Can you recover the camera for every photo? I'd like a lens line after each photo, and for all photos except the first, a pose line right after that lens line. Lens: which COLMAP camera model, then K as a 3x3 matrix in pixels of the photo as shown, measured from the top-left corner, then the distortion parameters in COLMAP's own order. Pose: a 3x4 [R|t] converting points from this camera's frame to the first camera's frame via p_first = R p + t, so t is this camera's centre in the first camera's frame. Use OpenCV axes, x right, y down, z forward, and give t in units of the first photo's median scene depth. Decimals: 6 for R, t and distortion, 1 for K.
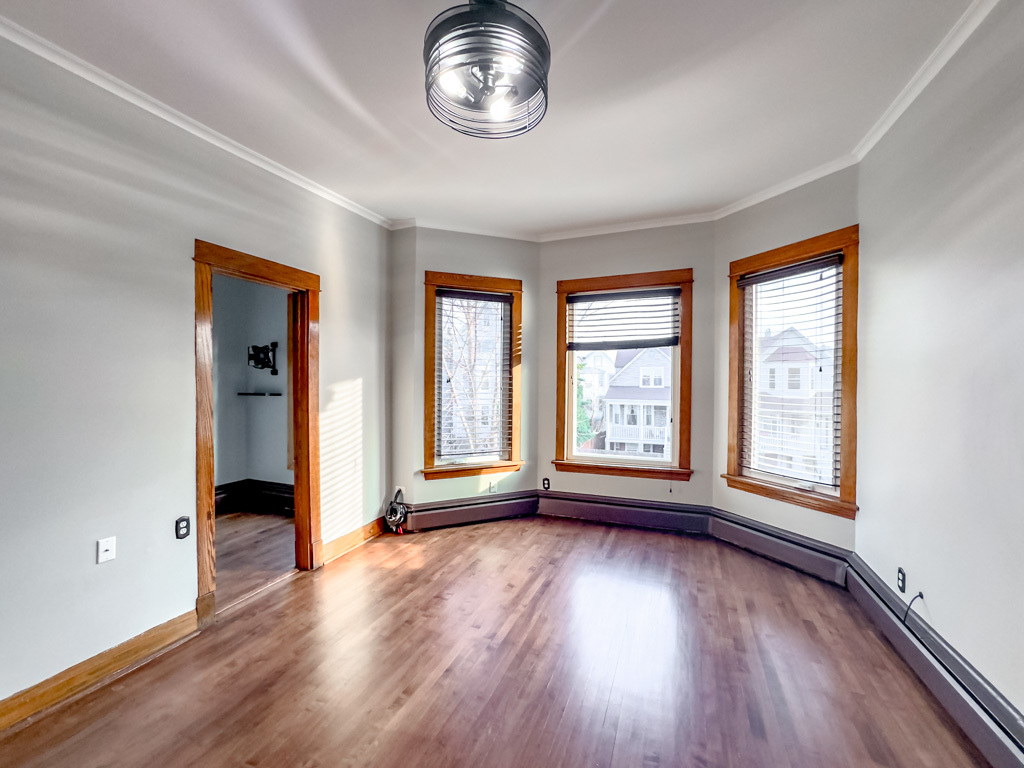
lens RADIAL K [[419.6, 0, 512.6], [0, 419.6, 384.9], [0, 0, 1]] dist [-0.031932, 0.012275]
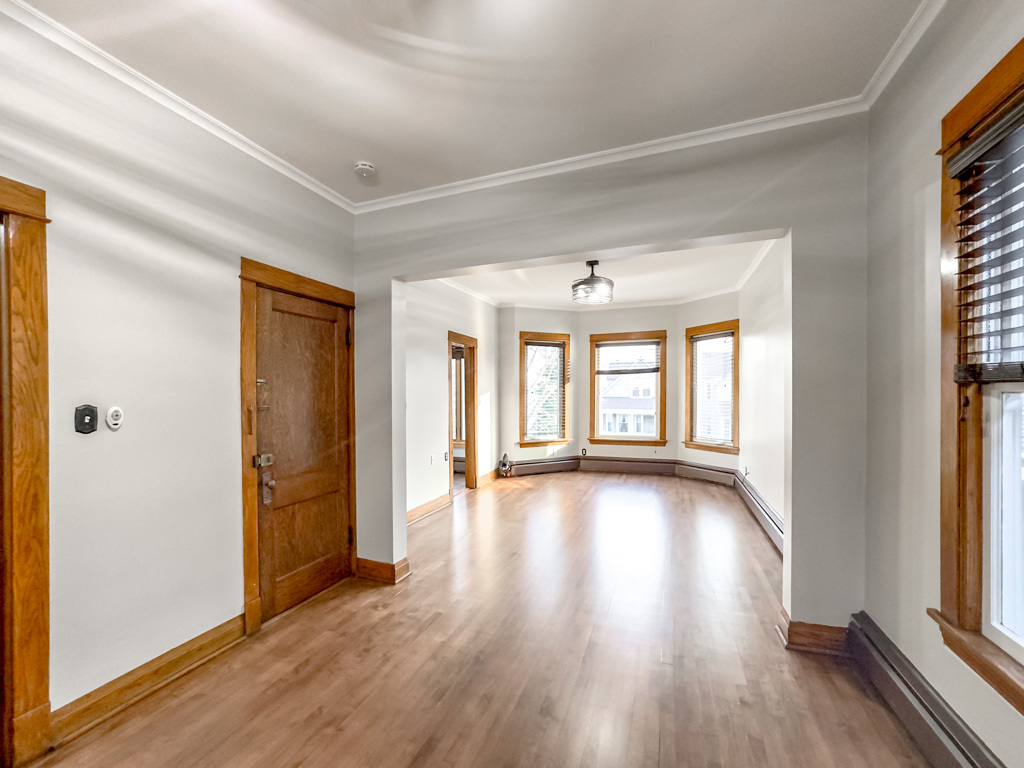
lens RADIAL K [[419.6, 0, 510.7], [0, 419.6, 395.9], [0, 0, 1]] dist [-0.031932, 0.012275]
pose [[0.999773, -0.006107, 0.020429, -0.289932], [0.006170, 0.999976, -0.003035, 0.010333], [-0.020410, 0.003160, 0.999787, -0.816868]]
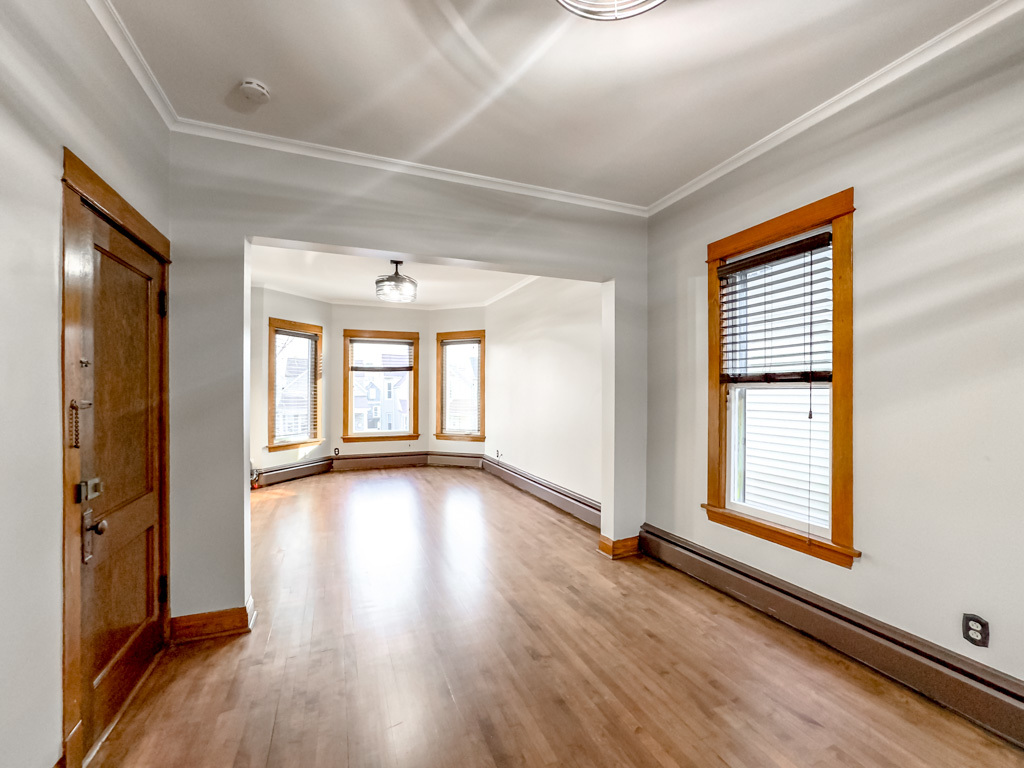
lens RADIAL K [[419.6, 0, 506.5], [0, 419.6, 393.9], [0, 0, 1]] dist [-0.031932, 0.012275]
pose [[0.715746, -0.003015, 0.698354, -0.661434], [0.005165, 0.999986, -0.000976, 0.017478], [-0.698341, 0.004306, 0.715752, -0.717125]]
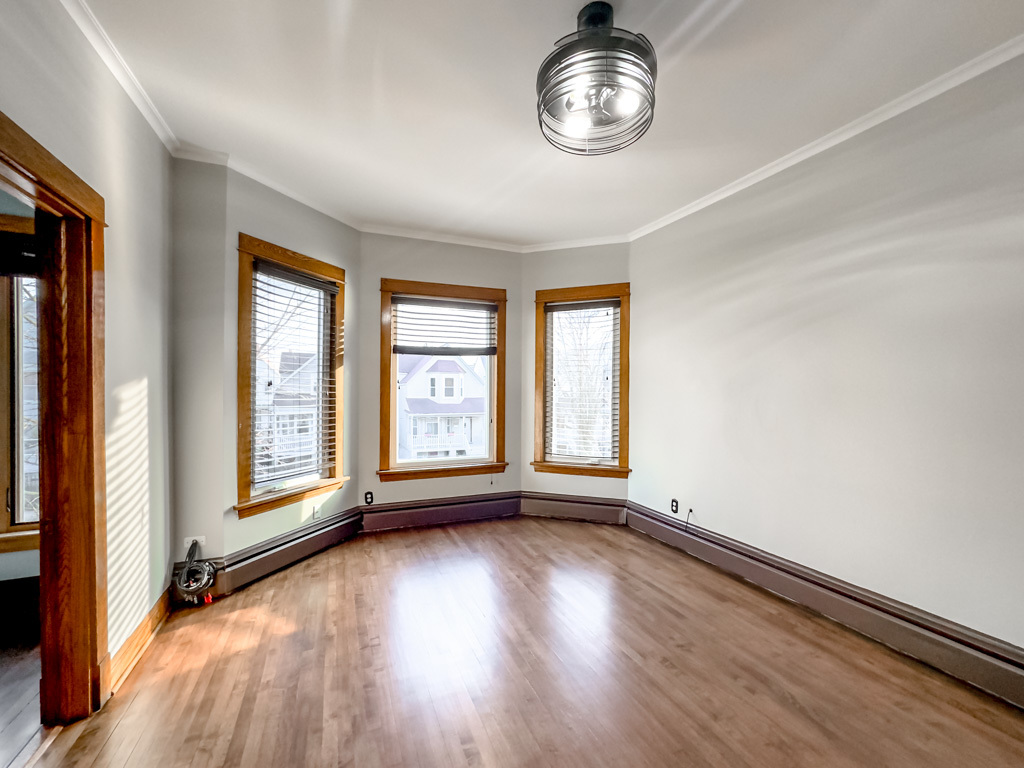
lens RADIAL K [[419.6, 0, 508.4], [0, 419.6, 394.3], [0, 0, 1]] dist [-0.031932, 0.012275]
pose [[0.707162, -0.005929, 0.707027, -0.393022], [0.003600, 0.999982, 0.004785, 0.007681], [-0.707043, -0.000839, 0.707171, 0.161386]]
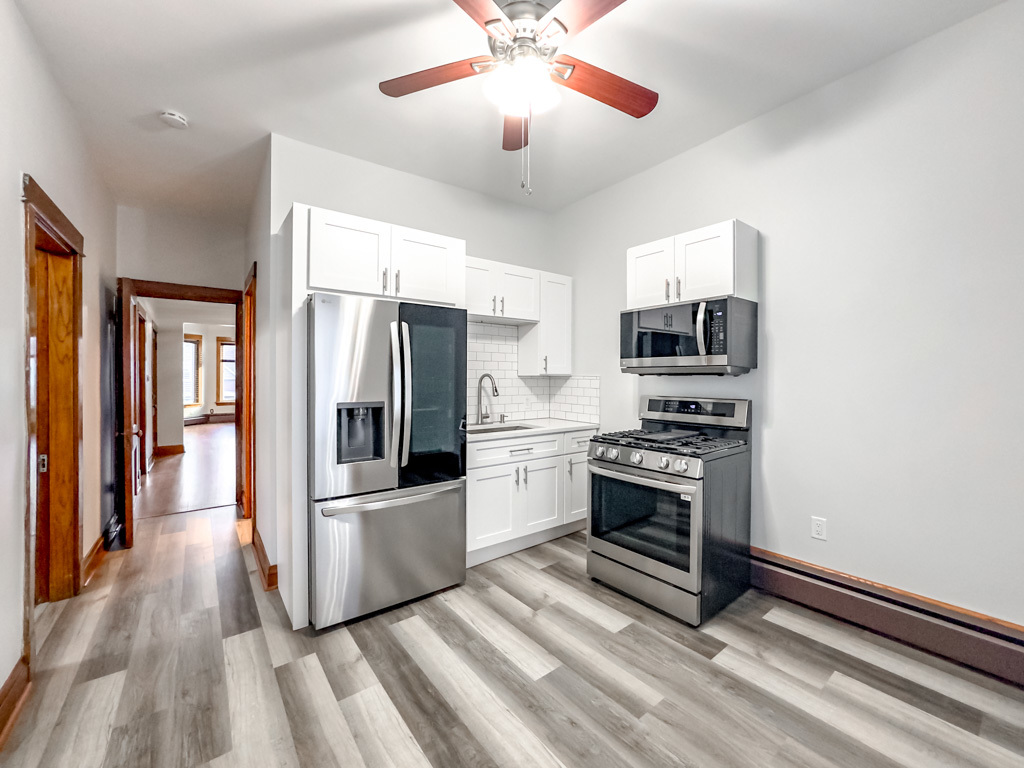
lens RADIAL K [[419.6, 0, 513.8], [0, 419.6, 378.6], [0, 0, 1]] dist [-0.031932, 0.012275]
pose [[0.510958, -0.001461, 0.859605, -1.378609], [0.003310, 0.999994, -0.000268, 0.038242], [-0.859599, 0.002982, 0.510960, -2.303048]]
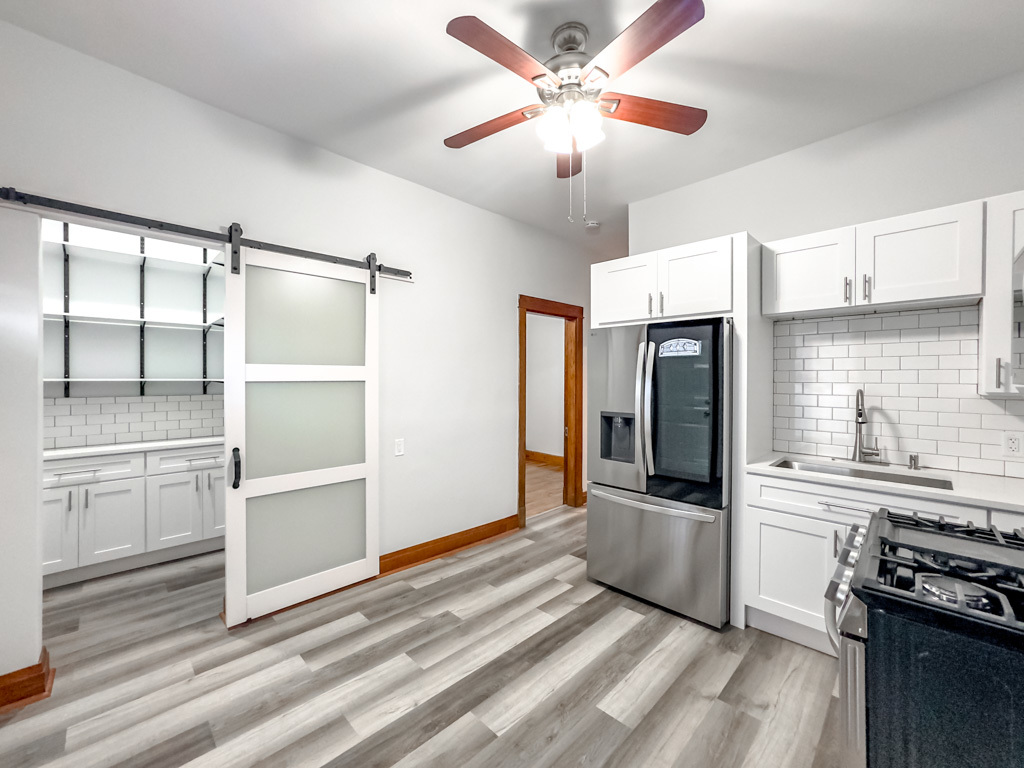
lens RADIAL K [[419.6, 0, 511.9], [0, 419.6, 376.4], [0, 0, 1]] dist [-0.031932, 0.012275]
pose [[0.917146, 0.001967, -0.398546, -0.848033], [-0.005593, 0.999953, -0.007936, 0.015096], [0.398512, 0.009507, 0.917114, -2.556658]]
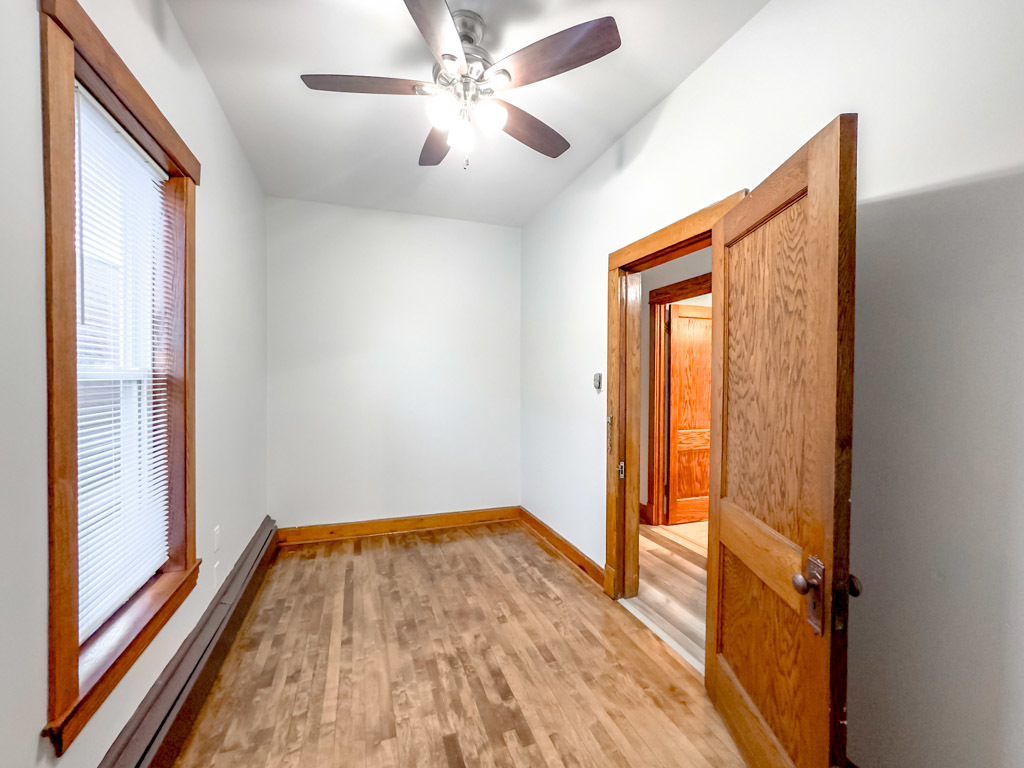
lens RADIAL K [[419.6, 0, 517.2], [0, 419.6, 383.1], [0, 0, 1]] dist [-0.031932, 0.012275]
pose [[0.736962, -0.006836, 0.675900, -1.808457], [0.001169, 0.999960, 0.008839, 0.017374], [-0.675933, -0.005724, 0.736941, -1.731269]]
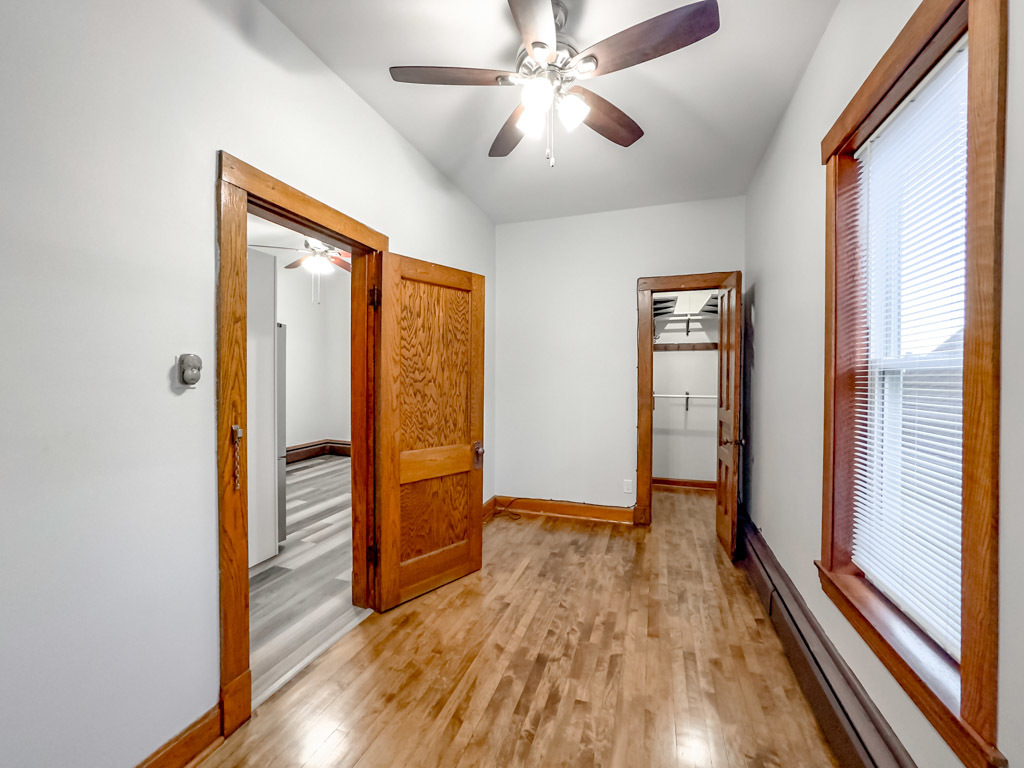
lens RADIAL K [[419.6, 0, 507.5], [0, 419.6, 380.2], [0, 0, 1]] dist [-0.031932, 0.012275]
pose [[-0.999132, -0.004751, -0.041396, -1.467688], [-0.005515, 0.999816, 0.018366, 0.020787], [0.041301, 0.018579, -0.998974, -0.874443]]
